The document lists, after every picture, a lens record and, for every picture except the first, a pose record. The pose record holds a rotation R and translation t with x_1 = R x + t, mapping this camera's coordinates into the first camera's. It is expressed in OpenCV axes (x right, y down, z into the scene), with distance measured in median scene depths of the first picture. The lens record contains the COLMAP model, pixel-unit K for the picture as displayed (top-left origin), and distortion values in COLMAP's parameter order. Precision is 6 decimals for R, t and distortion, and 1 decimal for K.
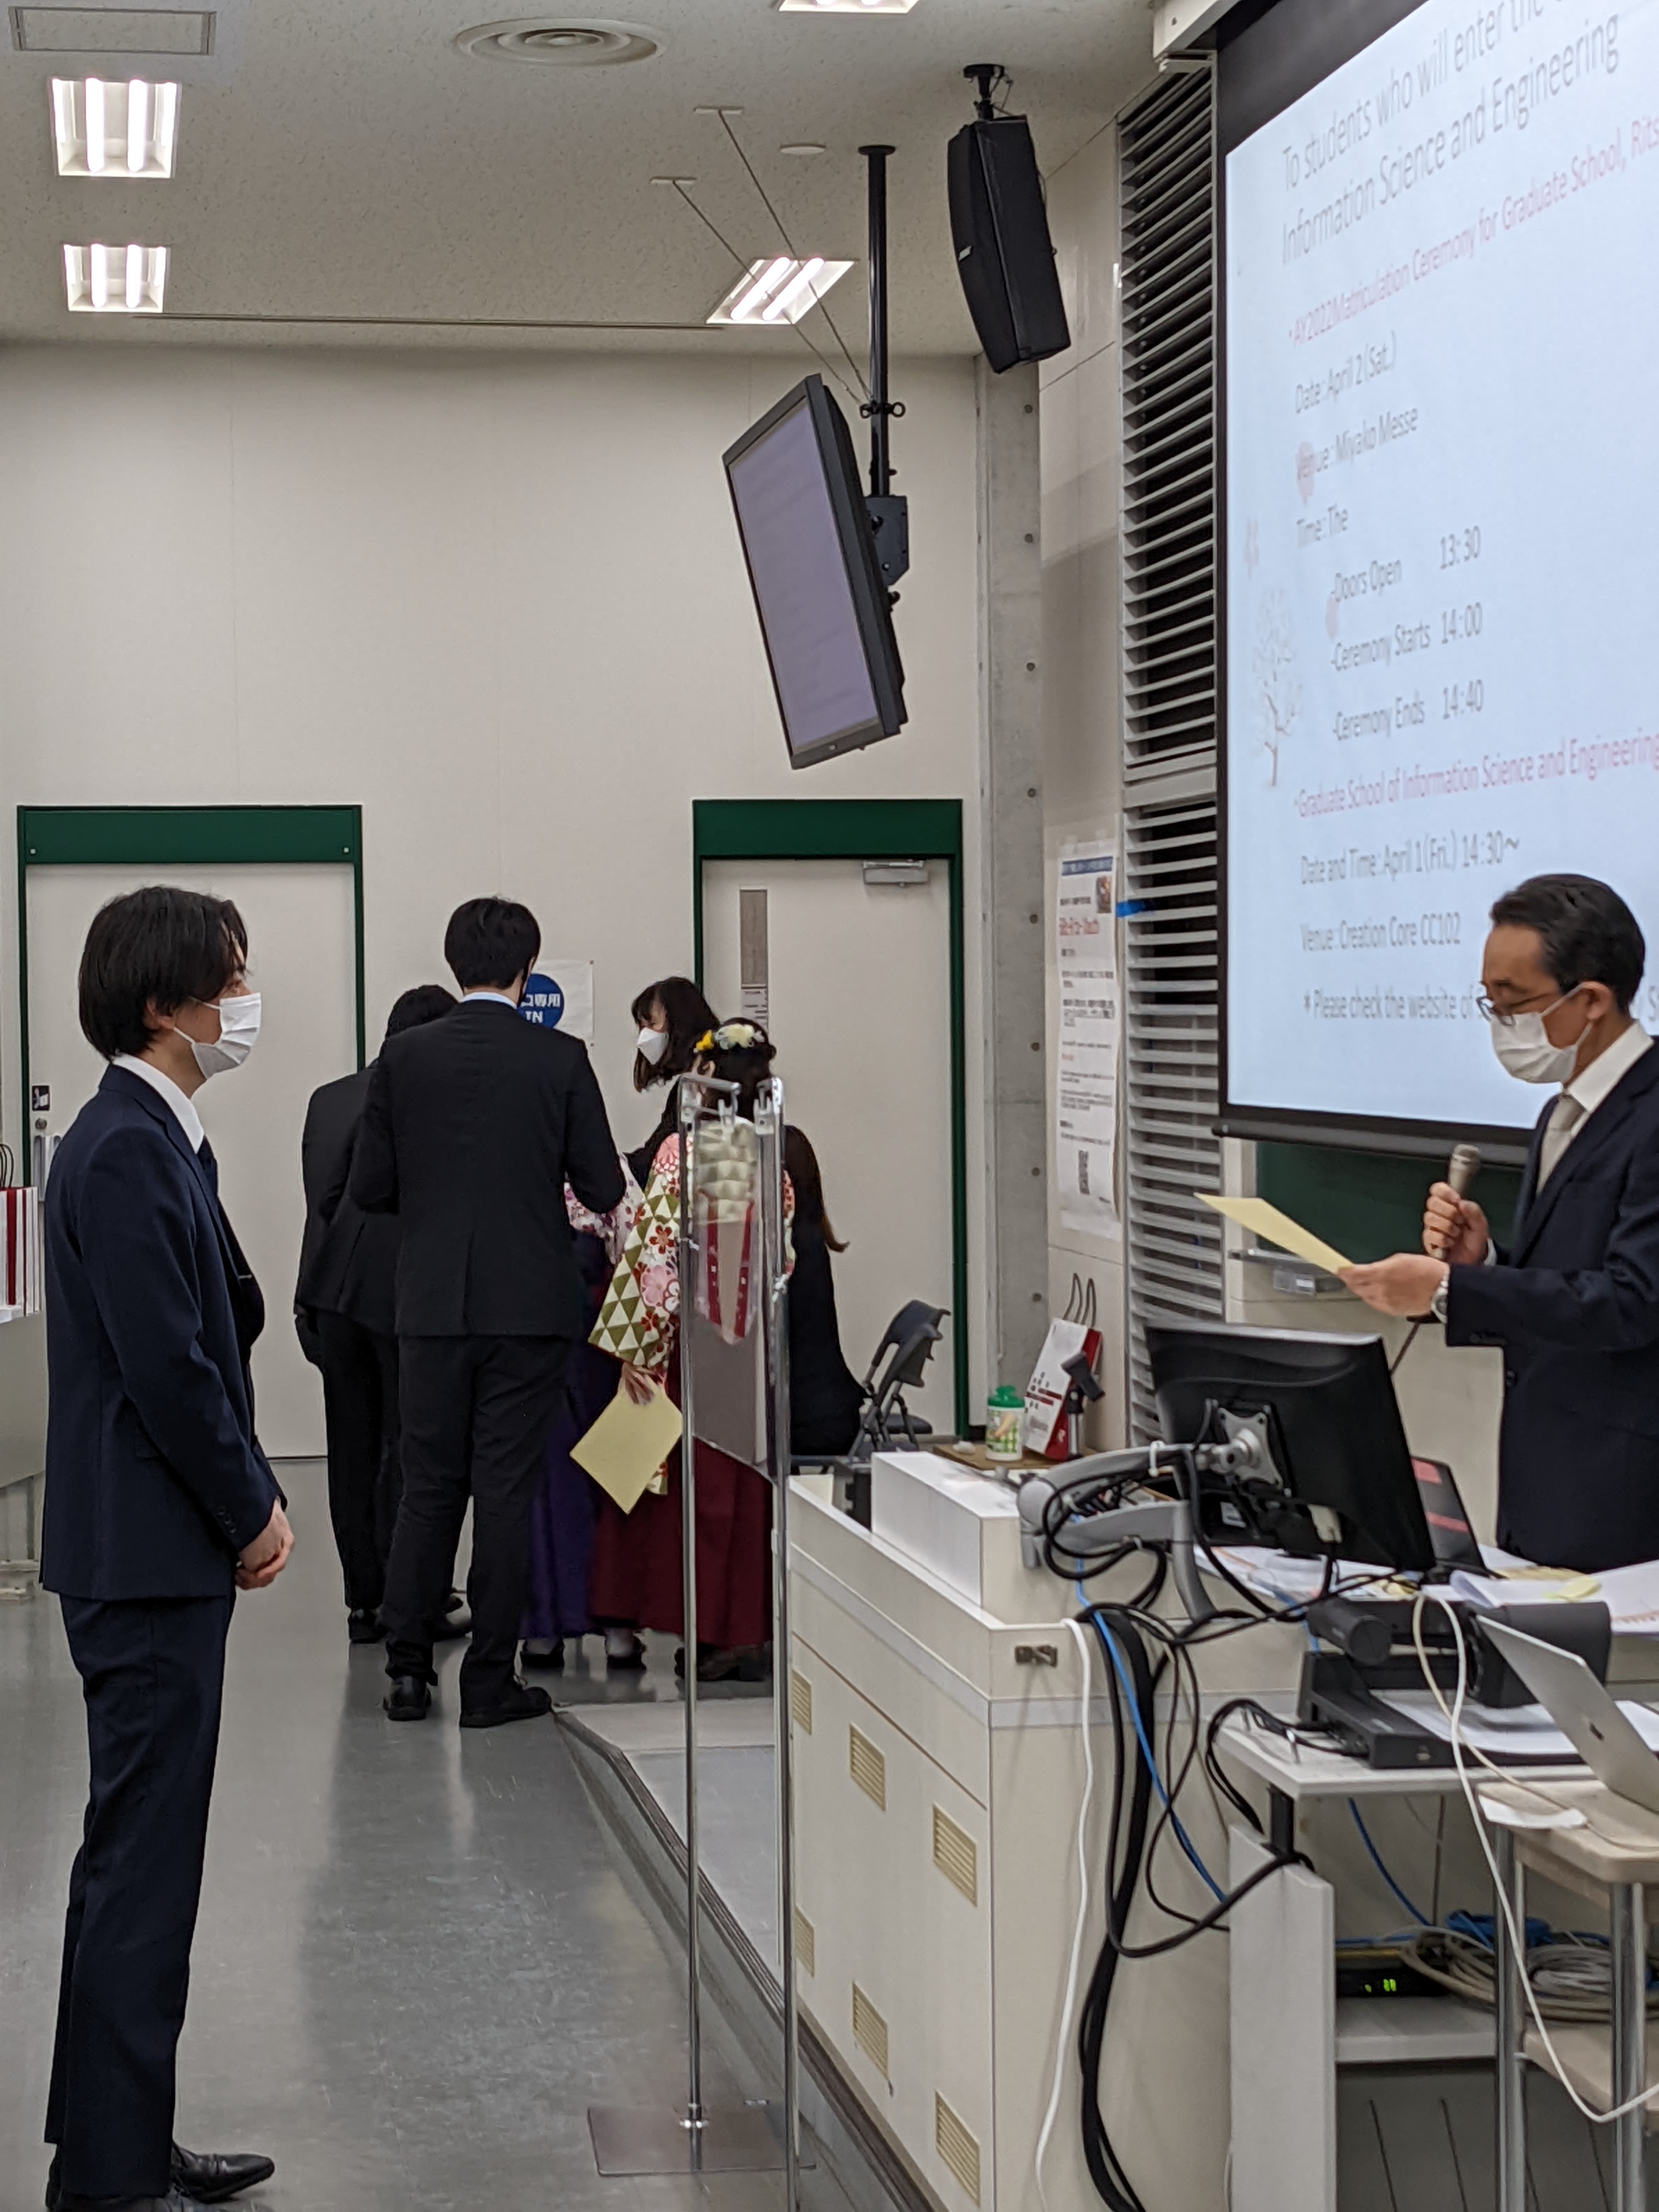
lens RADIAL K [[4378.8, 0, 856.7], [0, 4378.8, 1068.8], [0, 0, 1]] dist [0.203344, -0.179135]
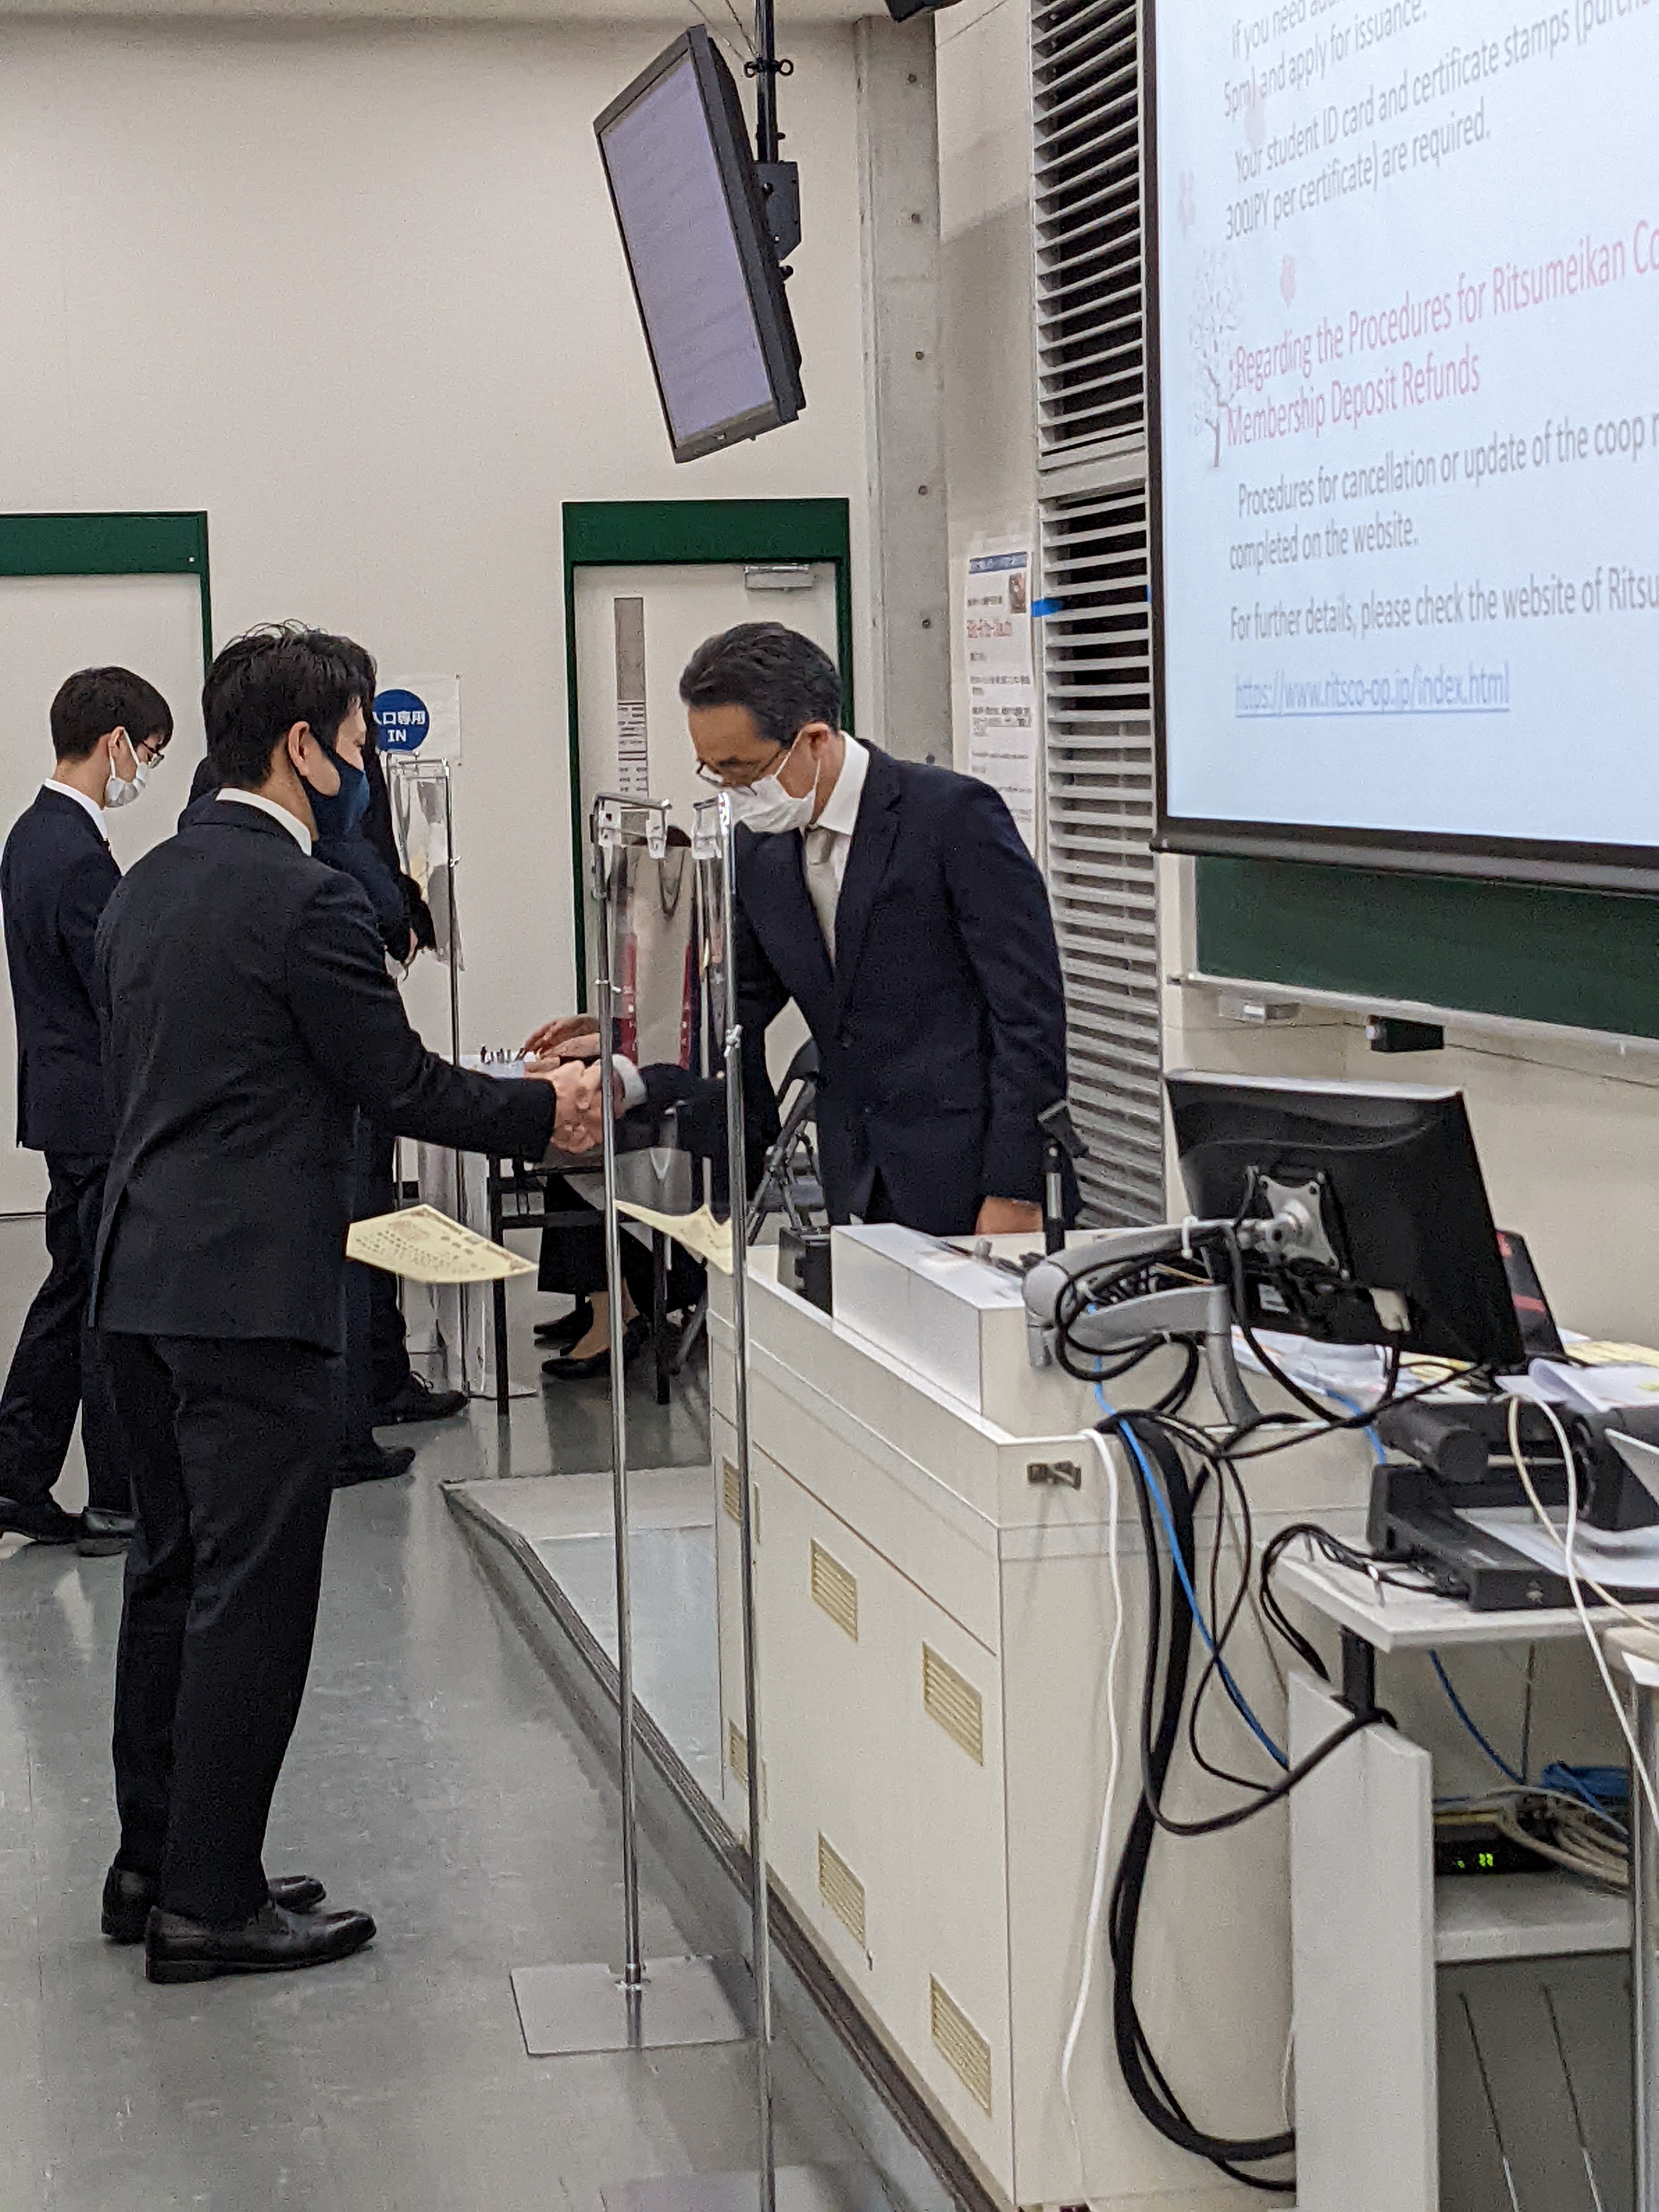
lens RADIAL K [[4194.9, 0, 840.0], [0, 4194.9, 941.2], [0, 0, 1]] dist [0.166341, -0.087328]
pose [[0.999156, -0.016599, 0.037577, -0.027820], [0.015225, 0.999216, 0.036558, 0.001431], [-0.038154, -0.035955, 0.998625, 0.195607]]
